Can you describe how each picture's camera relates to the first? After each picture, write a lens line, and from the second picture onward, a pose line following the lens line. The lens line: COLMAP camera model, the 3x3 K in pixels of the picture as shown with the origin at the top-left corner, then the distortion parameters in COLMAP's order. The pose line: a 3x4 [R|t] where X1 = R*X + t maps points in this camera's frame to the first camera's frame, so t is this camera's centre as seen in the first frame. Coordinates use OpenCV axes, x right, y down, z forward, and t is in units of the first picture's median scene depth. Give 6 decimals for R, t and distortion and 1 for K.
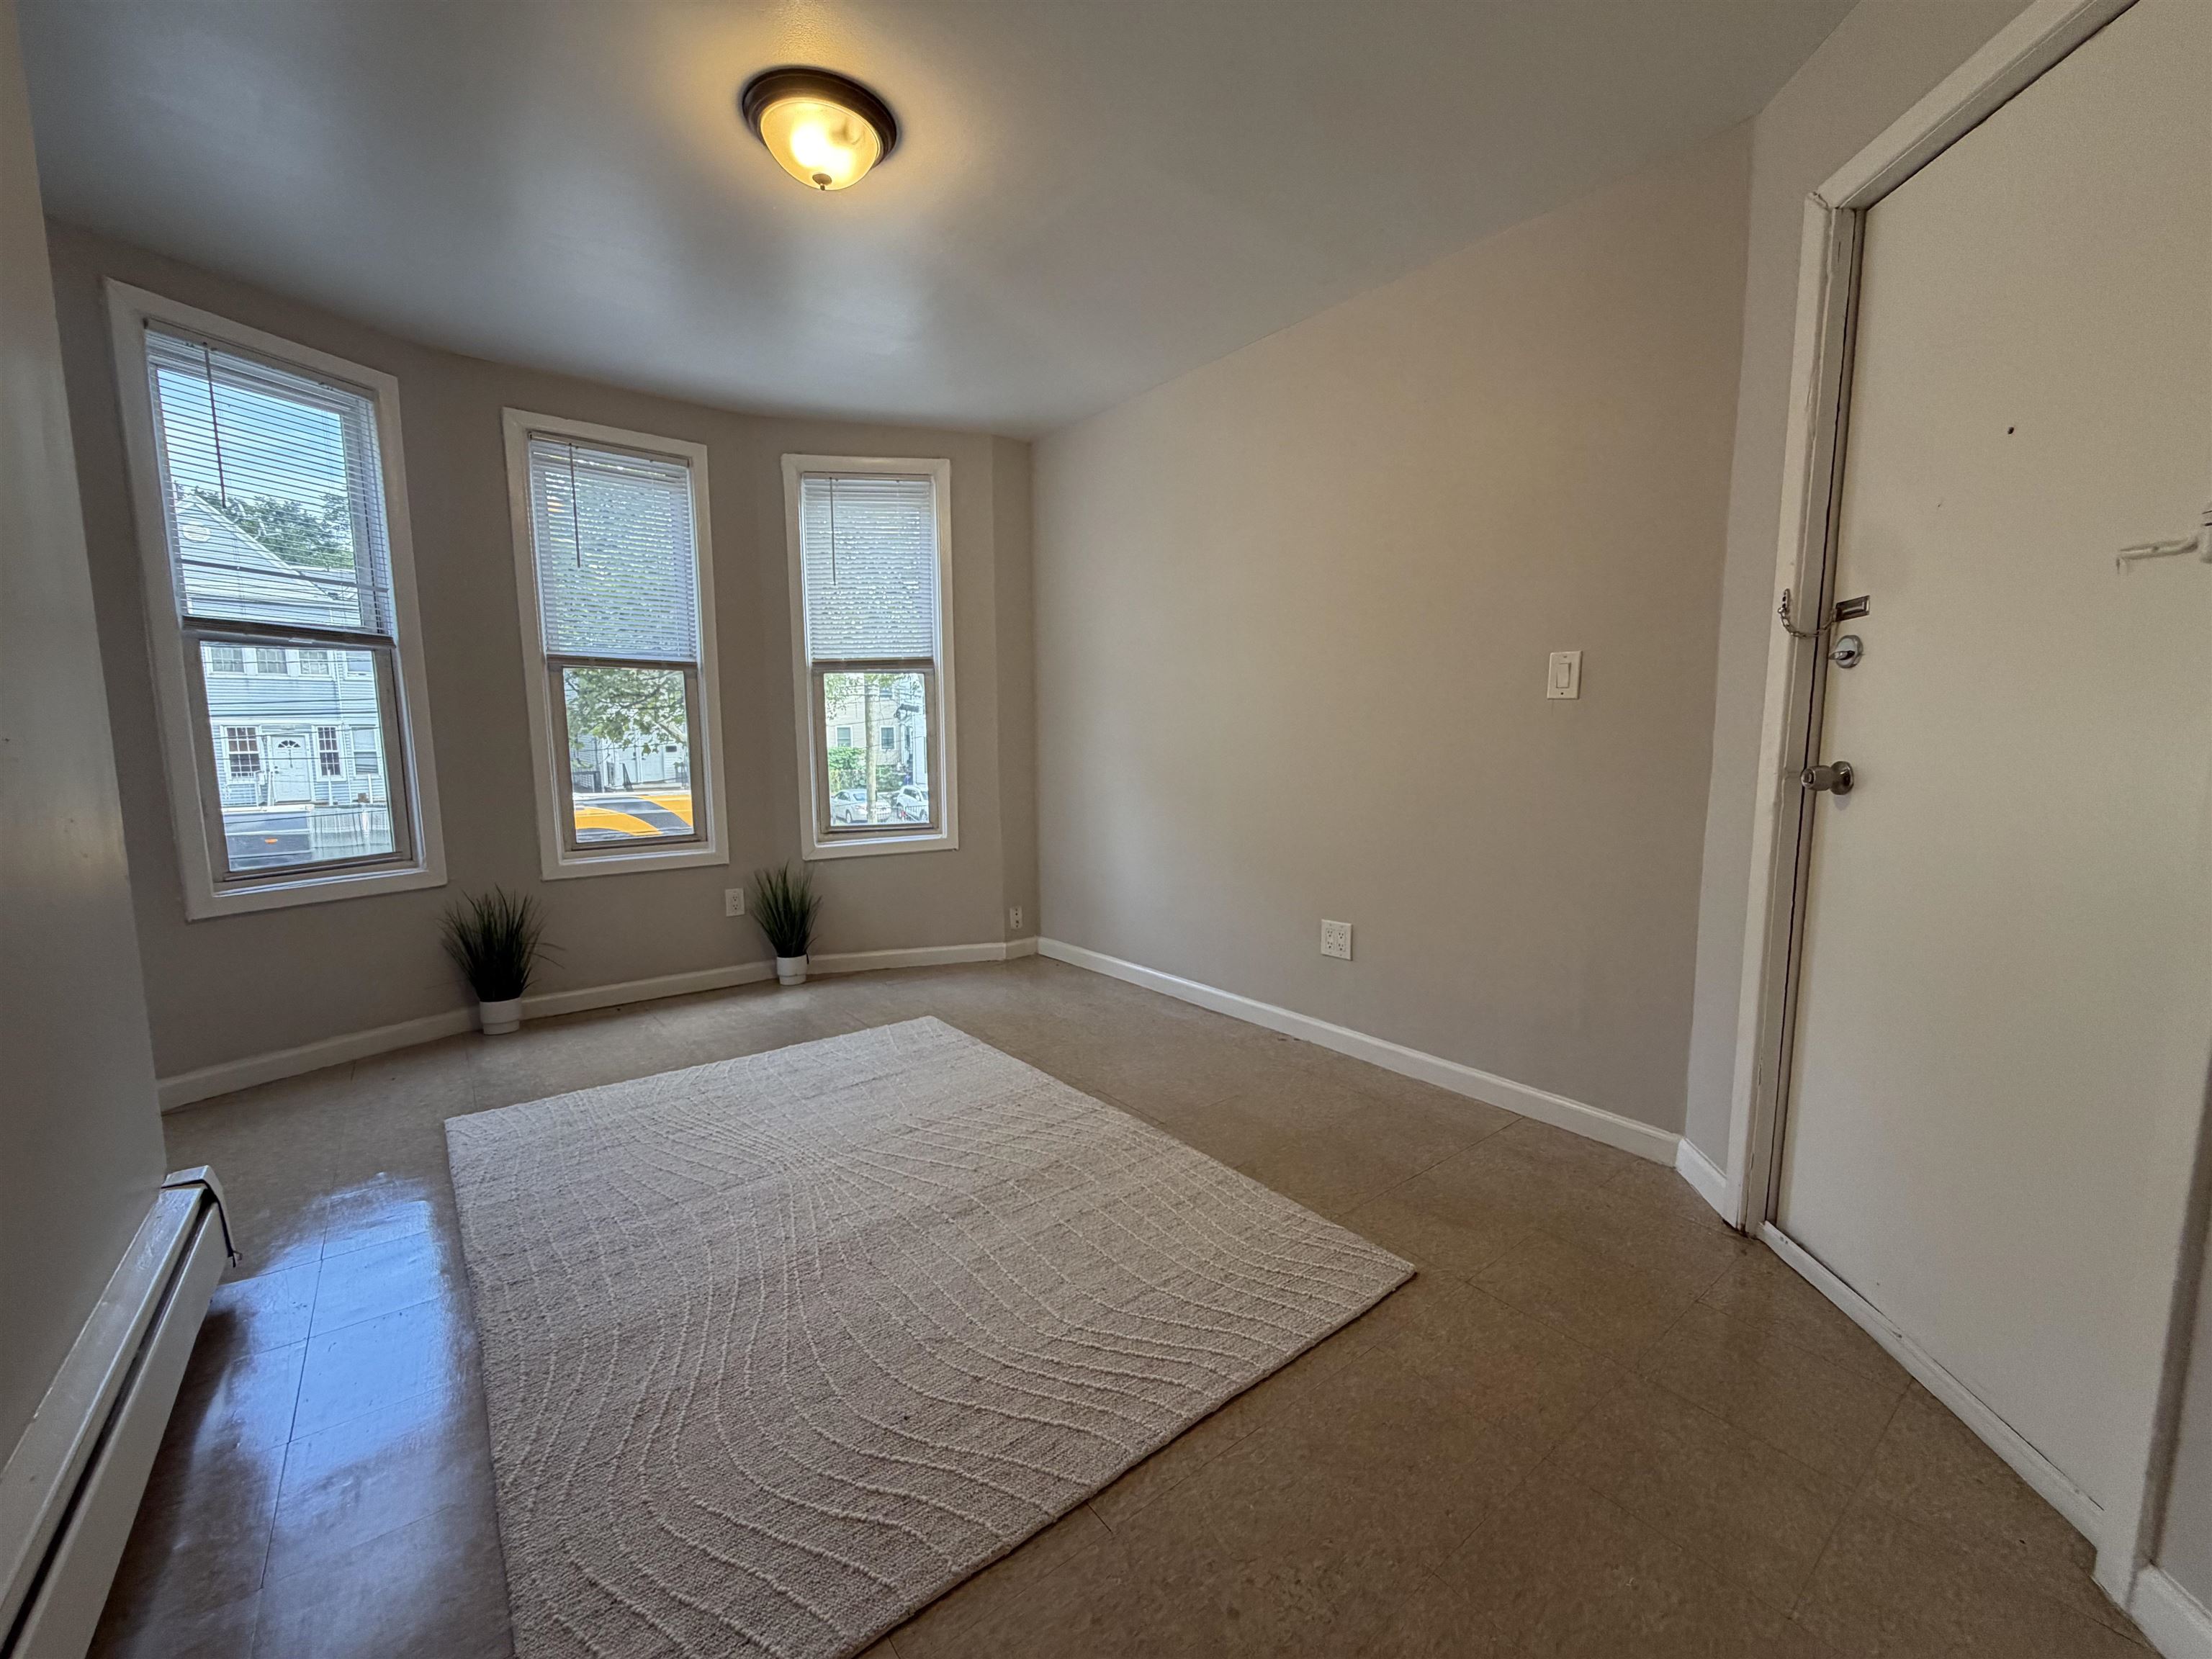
lens RADIAL K [[883.4, 0, 1101.8], [0, 883.4, 829.8], [0, 0, 1]] dist [-0.000864, 0.000445]
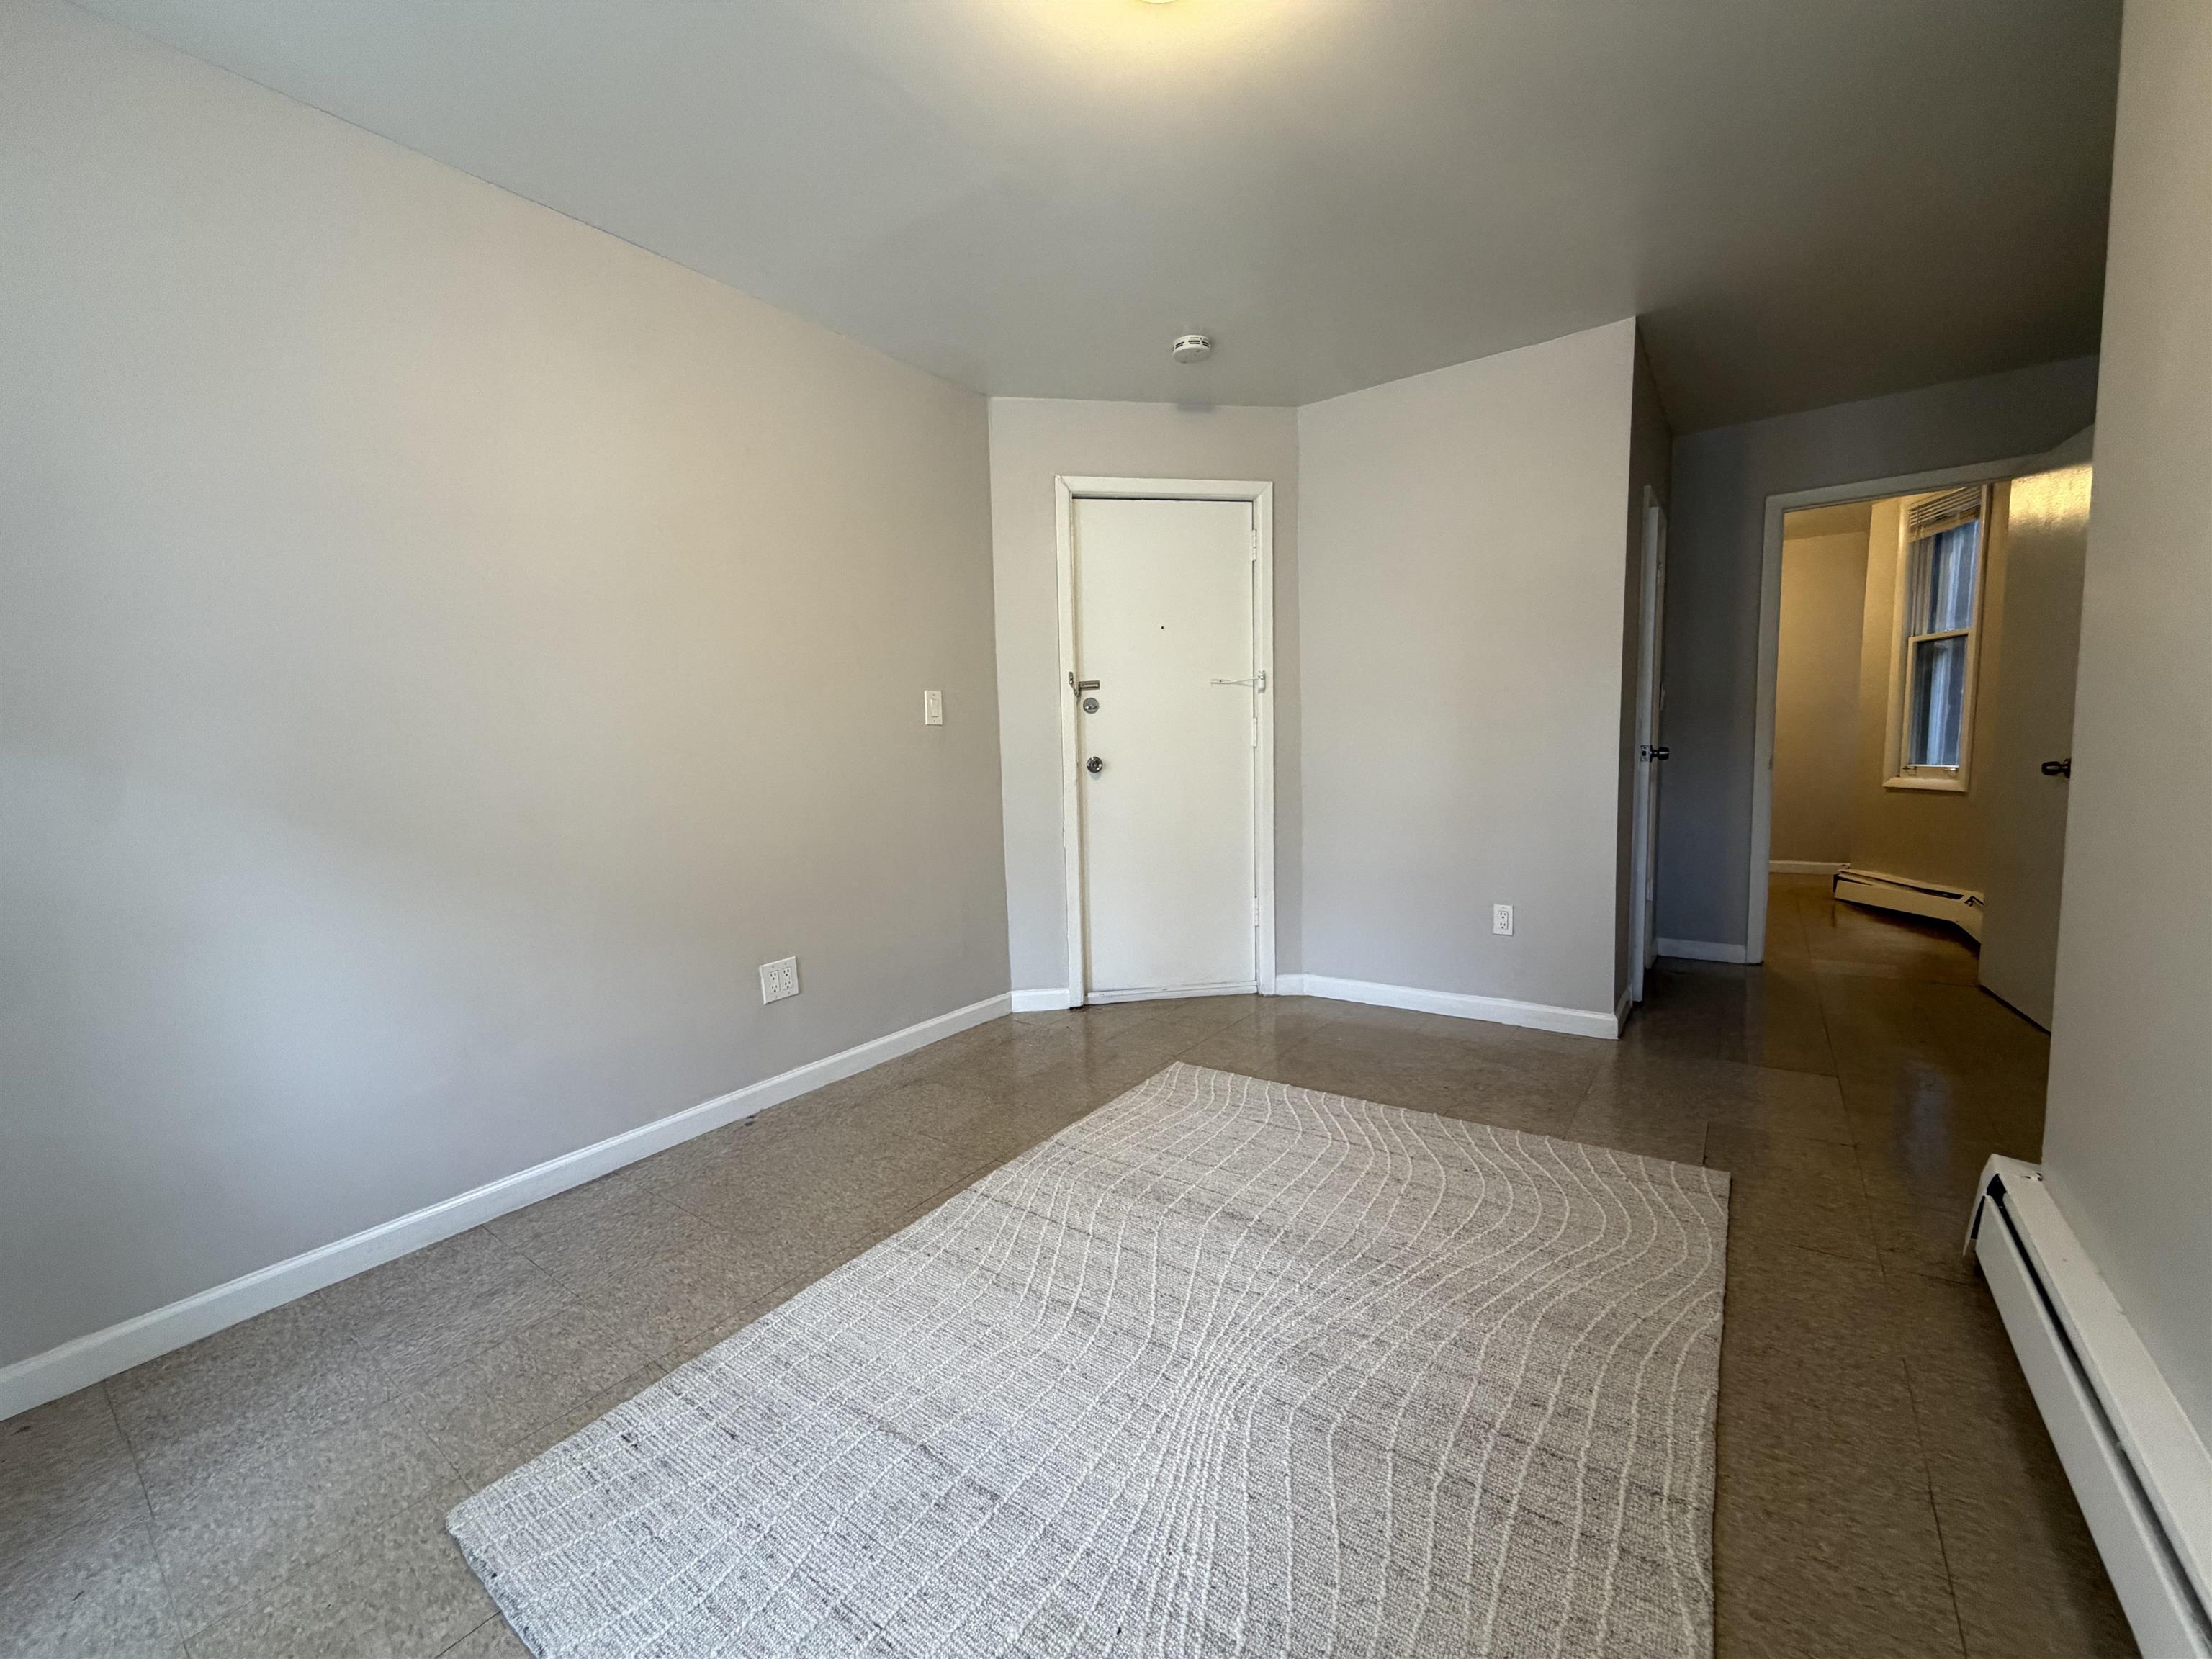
lens RADIAL K [[883.4, 0, 1101.8], [0, 883.4, 829.8], [0, 0, 1]] dist [-0.000864, 0.000445]
pose [[-0.269555, -0.085750, 0.959160, -0.600589], [0.143222, 0.981380, 0.127986, -0.086103], [-0.952275, 0.171872, -0.252255, 0.765164]]
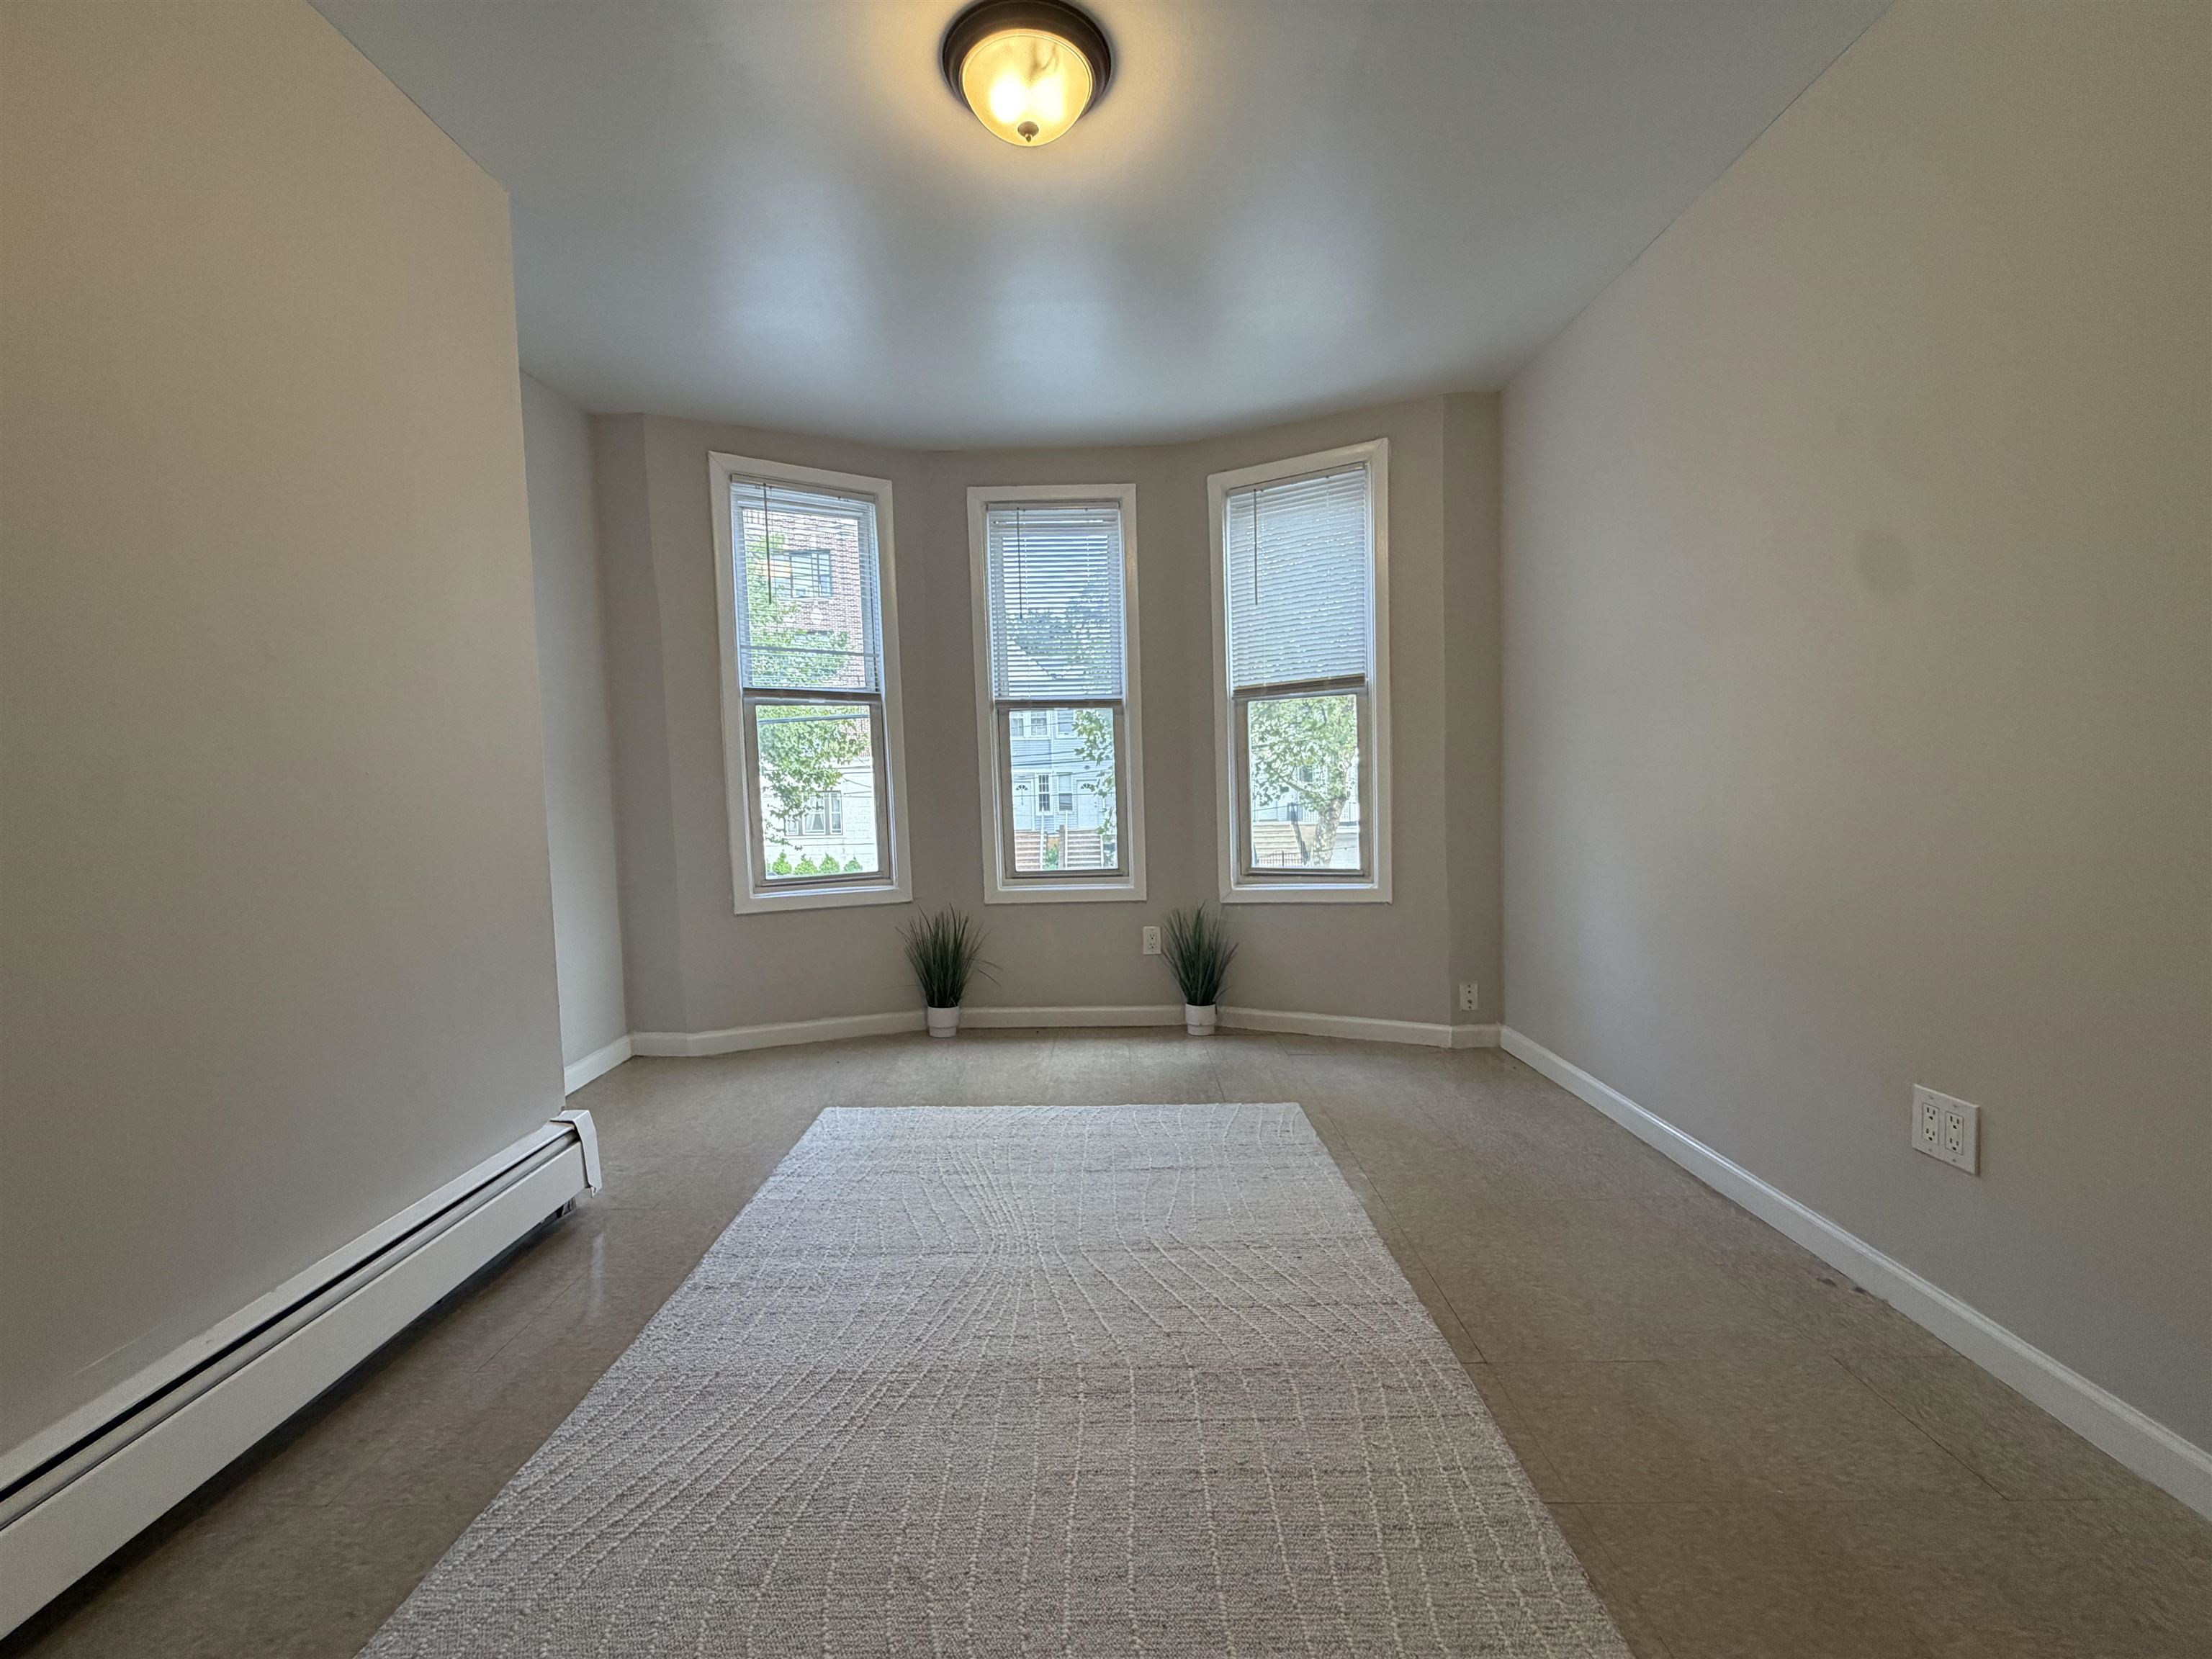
lens RADIAL K [[883.4, 0, 1101.8], [0, 883.4, 829.8], [0, 0, 1]] dist [-0.000864, 0.000445]
pose [[0.777983, 0.022265, -0.627890, 0.173718], [-0.050756, 0.998333, -0.027488, -0.012211], [0.626232, 0.053254, 0.777816, 0.226366]]
